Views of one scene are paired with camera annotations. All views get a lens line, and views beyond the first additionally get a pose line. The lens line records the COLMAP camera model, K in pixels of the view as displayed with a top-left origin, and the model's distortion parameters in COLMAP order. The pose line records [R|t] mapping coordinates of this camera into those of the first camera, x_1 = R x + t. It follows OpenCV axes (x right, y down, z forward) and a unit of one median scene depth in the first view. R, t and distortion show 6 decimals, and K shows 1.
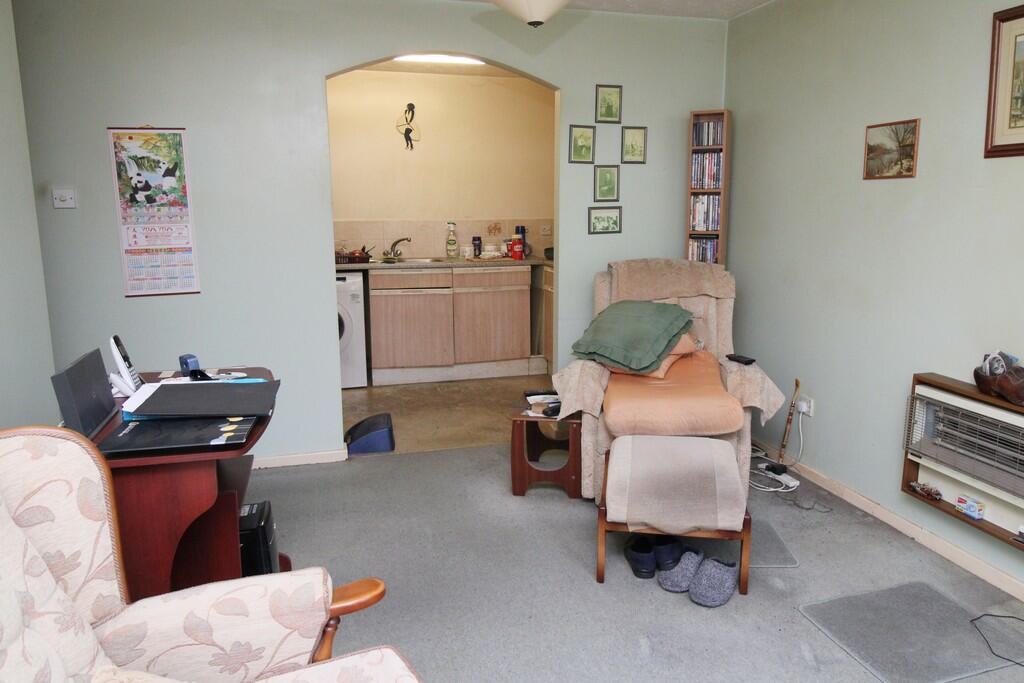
lens RADIAL K [[686.8, 0, 510.5], [0, 686.8, 320.2], [0, 0, 1]] dist [0.031249, -0.001817]
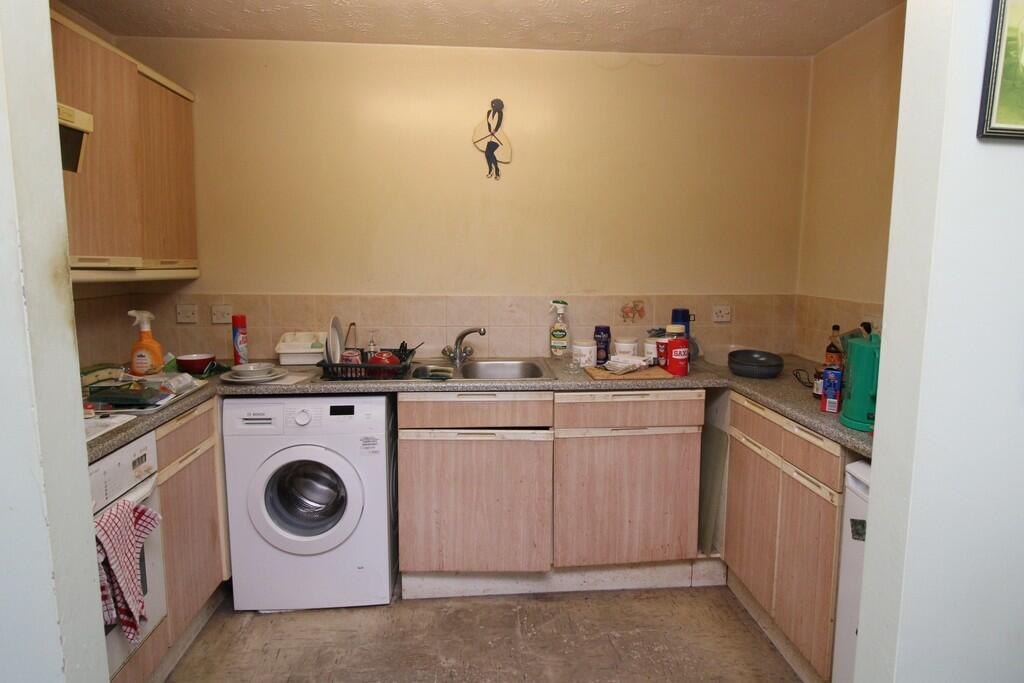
lens RADIAL K [[604.0, 0, 512.0], [0, 604.0, 341.5], [0, 0, 1]] dist [-0.001063, -0.000134]
pose [[0.980542, 0.032394, -0.193619, -0.025948], [-0.038238, 0.998917, -0.026521, -0.095625], [0.192550, 0.033408, 0.980718, 0.508256]]
